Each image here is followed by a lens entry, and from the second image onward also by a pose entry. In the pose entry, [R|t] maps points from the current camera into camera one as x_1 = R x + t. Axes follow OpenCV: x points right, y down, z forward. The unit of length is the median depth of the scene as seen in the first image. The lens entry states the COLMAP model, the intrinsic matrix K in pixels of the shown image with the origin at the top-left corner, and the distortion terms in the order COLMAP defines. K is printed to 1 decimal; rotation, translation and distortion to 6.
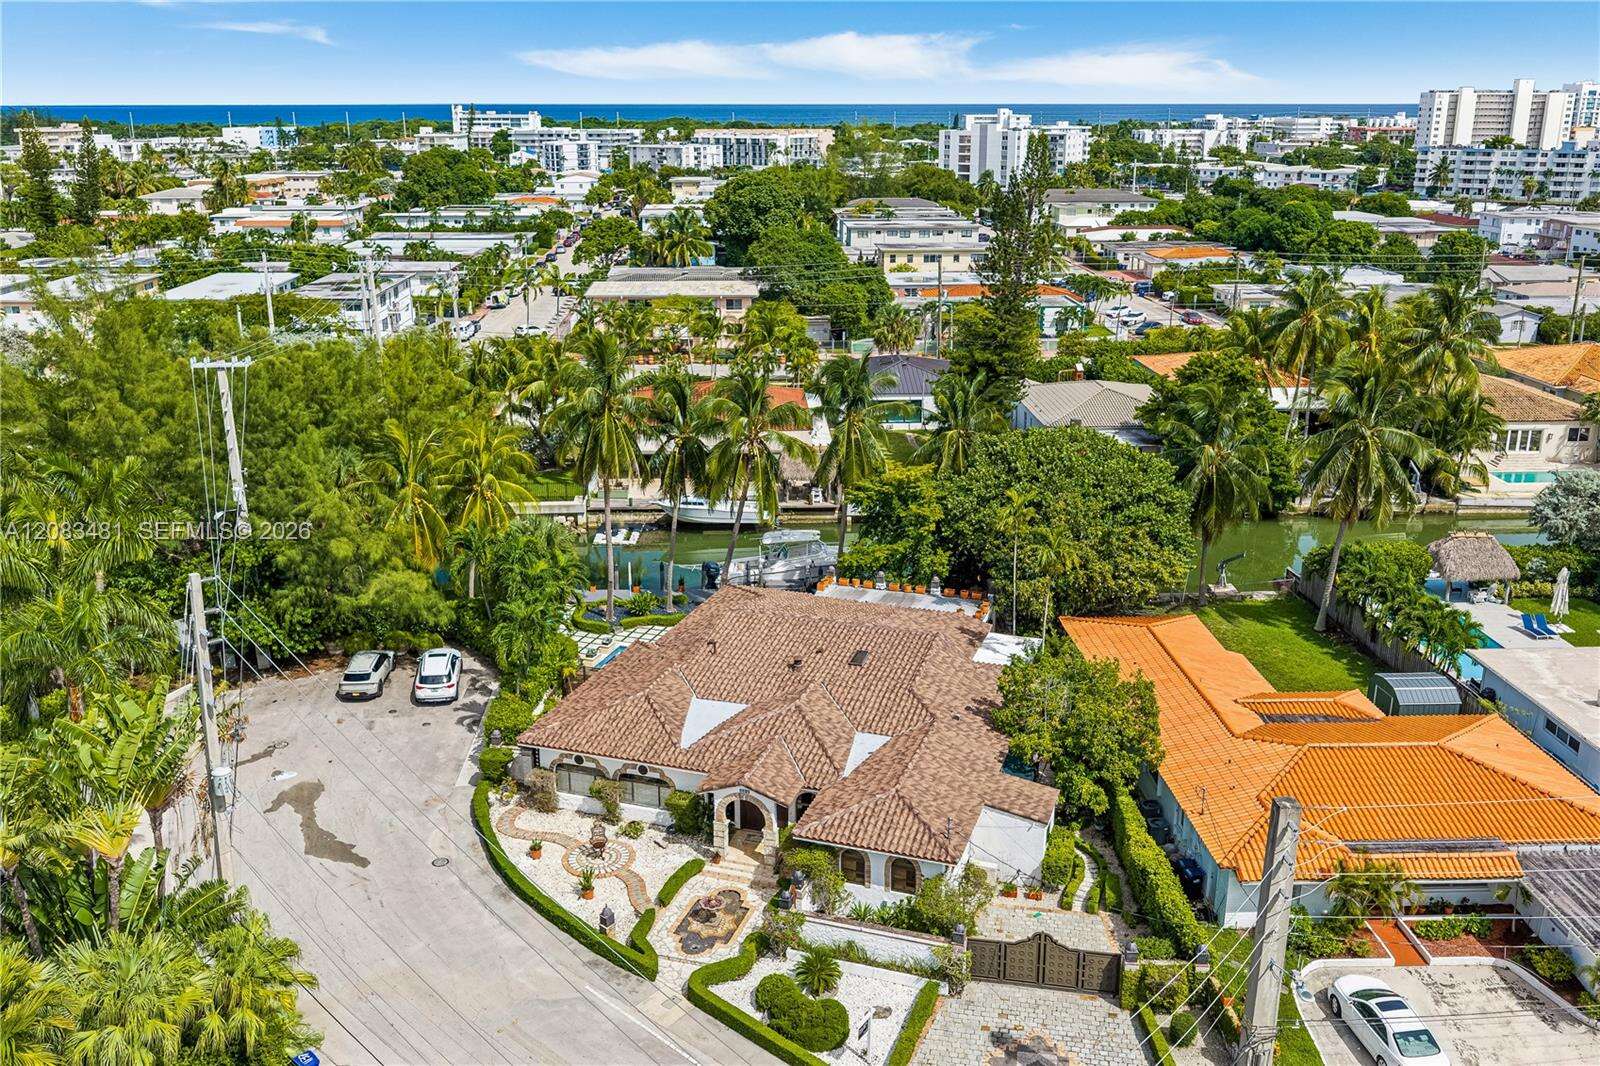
lens RADIAL K [[1355.8, 0, 800.0], [0, 1355.8, 533.0], [0, 0, 1]] dist [0.008401, -0.025048]
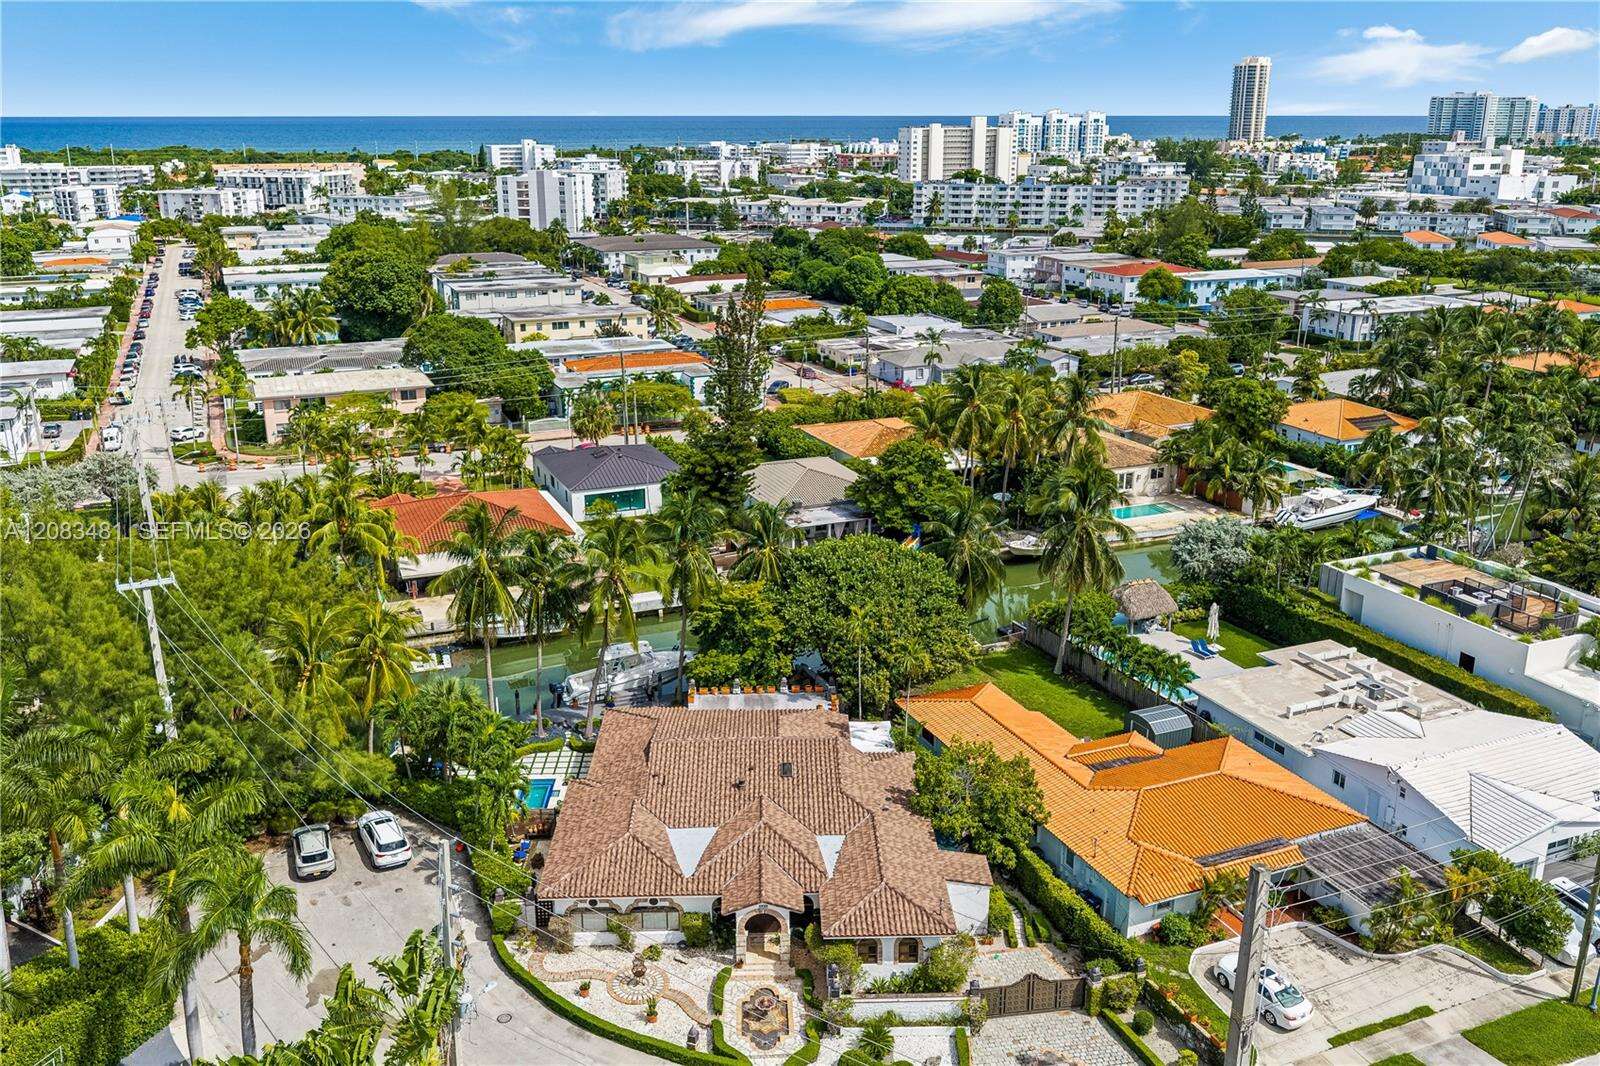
lens RADIAL K [[1302.9, 0, 802.9], [0, 1302.9, 530.4], [0, 0, 1]] dist [0.021423, -0.042282]
pose [[0.936538, -0.104909, 0.334502, -0.248263], [0.105878, 0.994260, 0.015391, -0.109956], [-0.334197, 0.021002, 0.942269, -0.090745]]
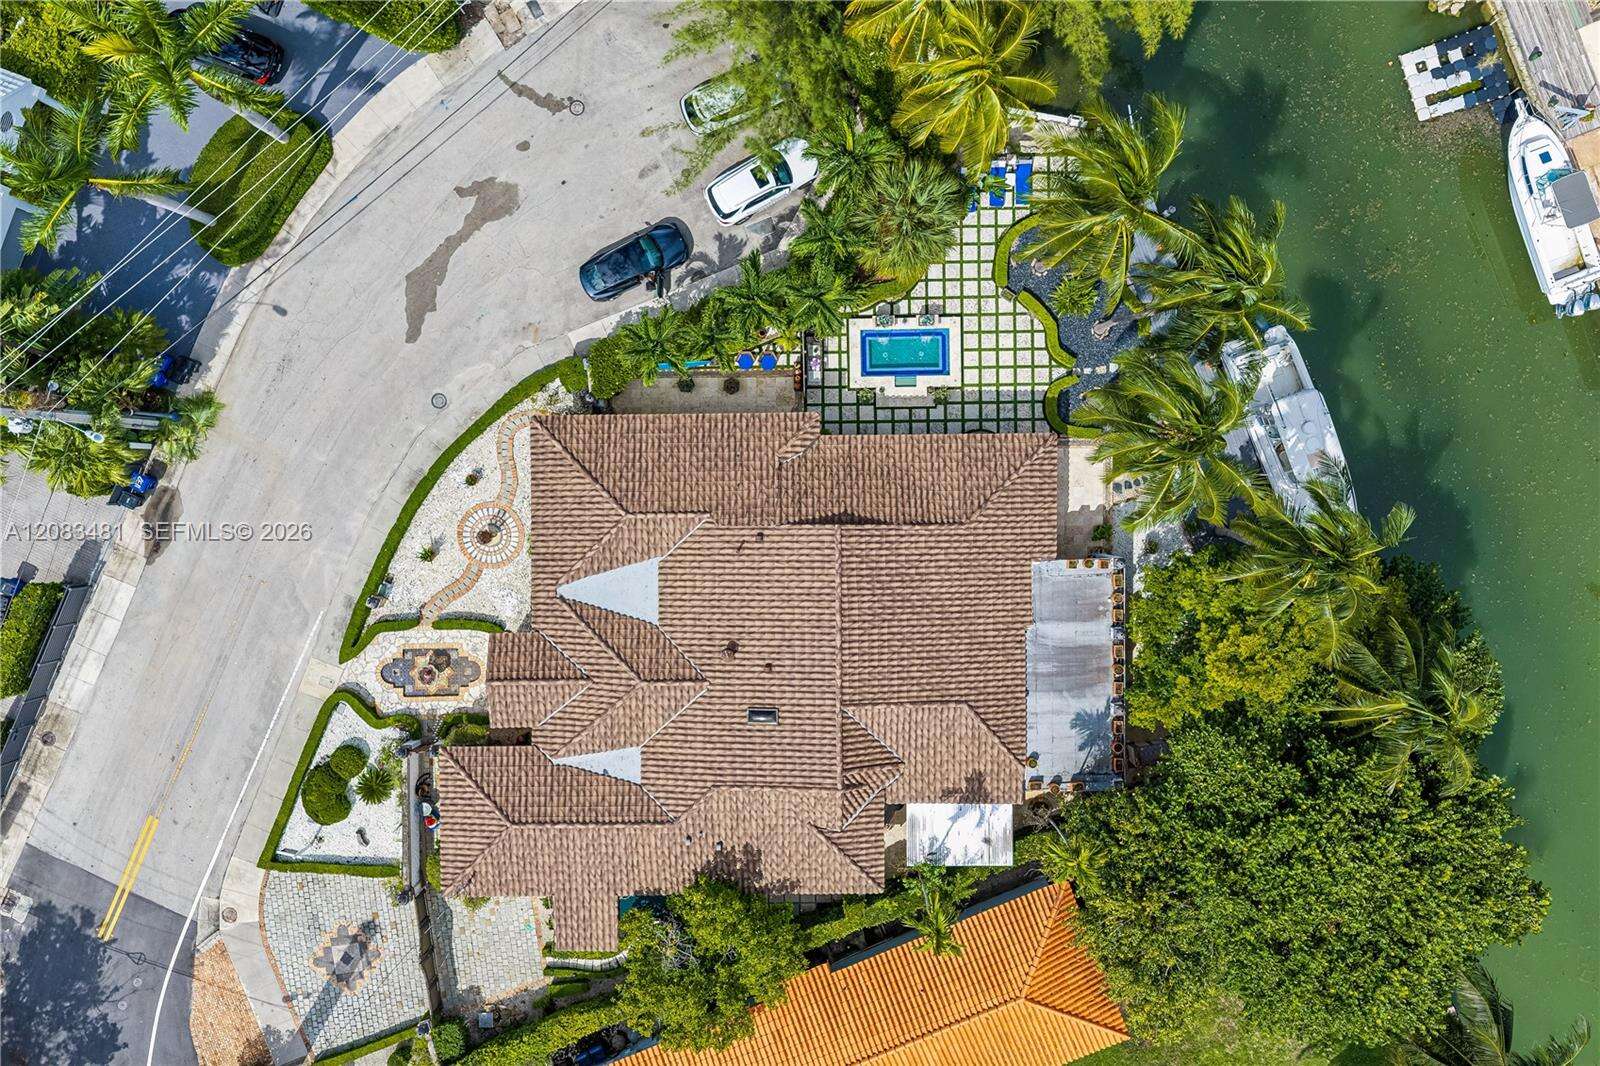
lens RADIAL K [[1301.8, 0, 800.0], [0, 1301.8, 533.0], [0, 0, 1]] dist [0.003295, -0.002886]
pose [[0.330388, 0.943713, 0.015770, -0.059172], [-0.281892, 0.082716, 0.955874, -0.586664], [0.900767, -0.320255, 0.293354, 0.644875]]
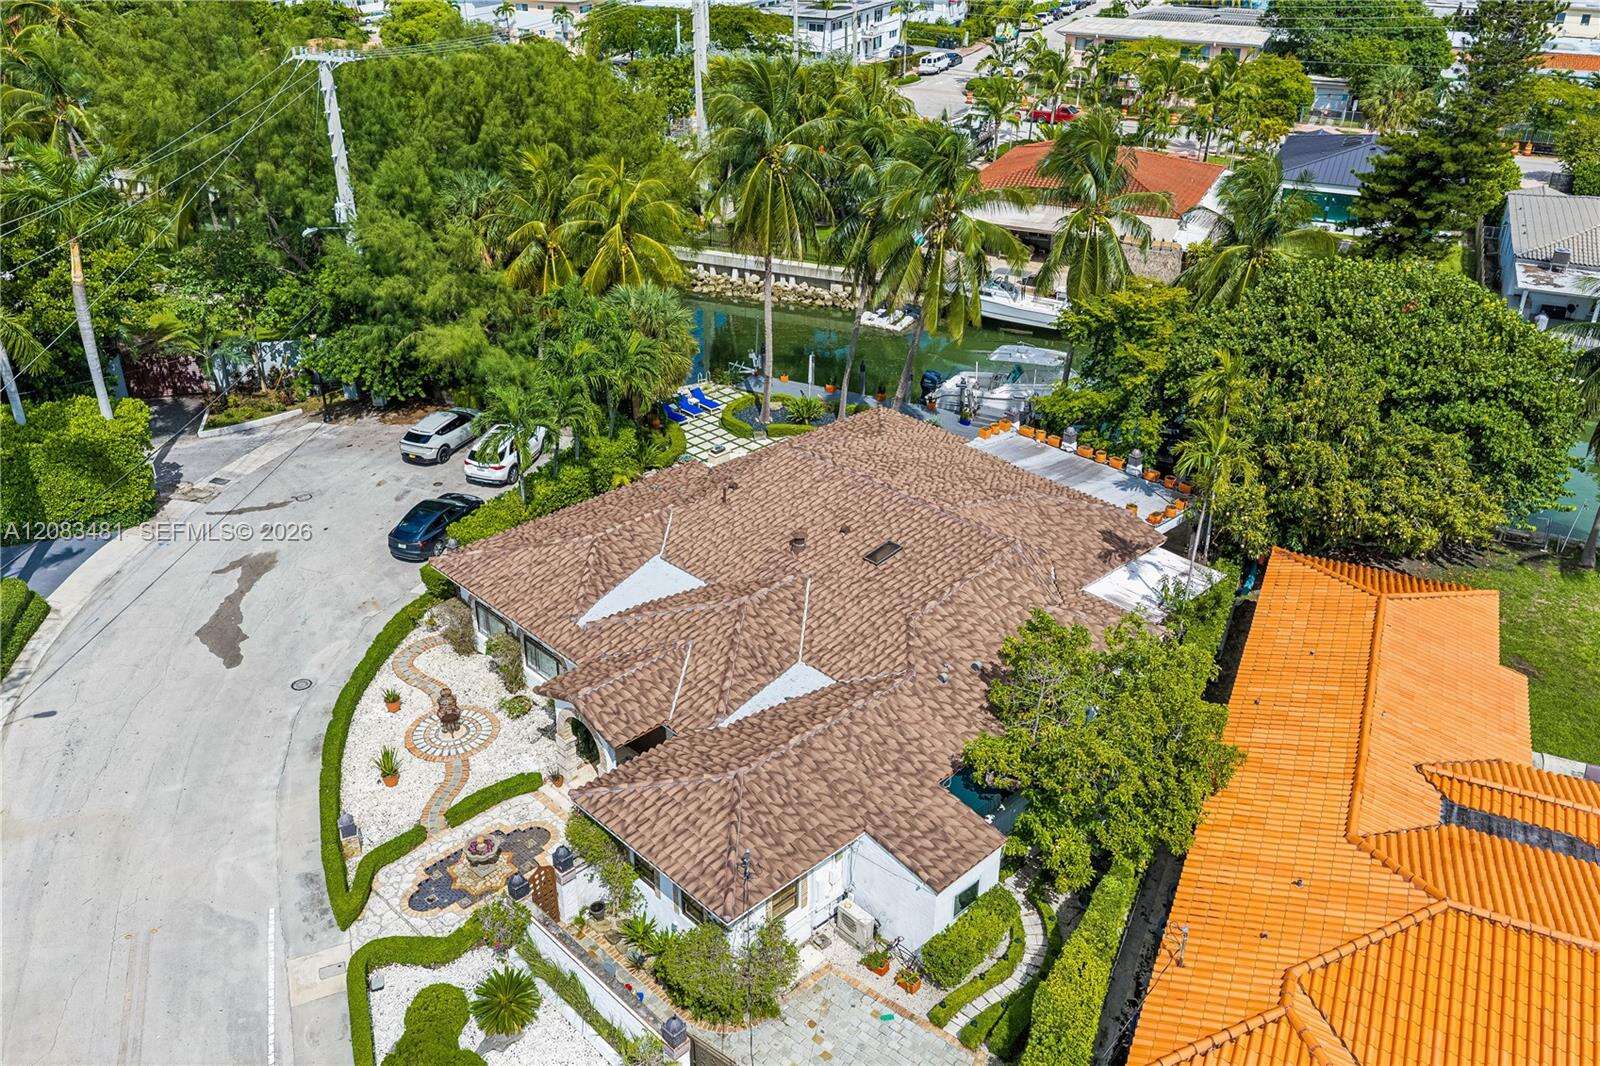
lens RADIAL K [[1302.9, 0, 802.9], [0, 1302.9, 530.4], [0, 0, 1]] dist [0.021423, -0.042282]
pose [[0.892104, 0.219329, -0.395026, 0.218296], [-0.142459, 0.966223, 0.214751, -0.047692], [0.428784, -0.135305, 0.893217, 0.296234]]
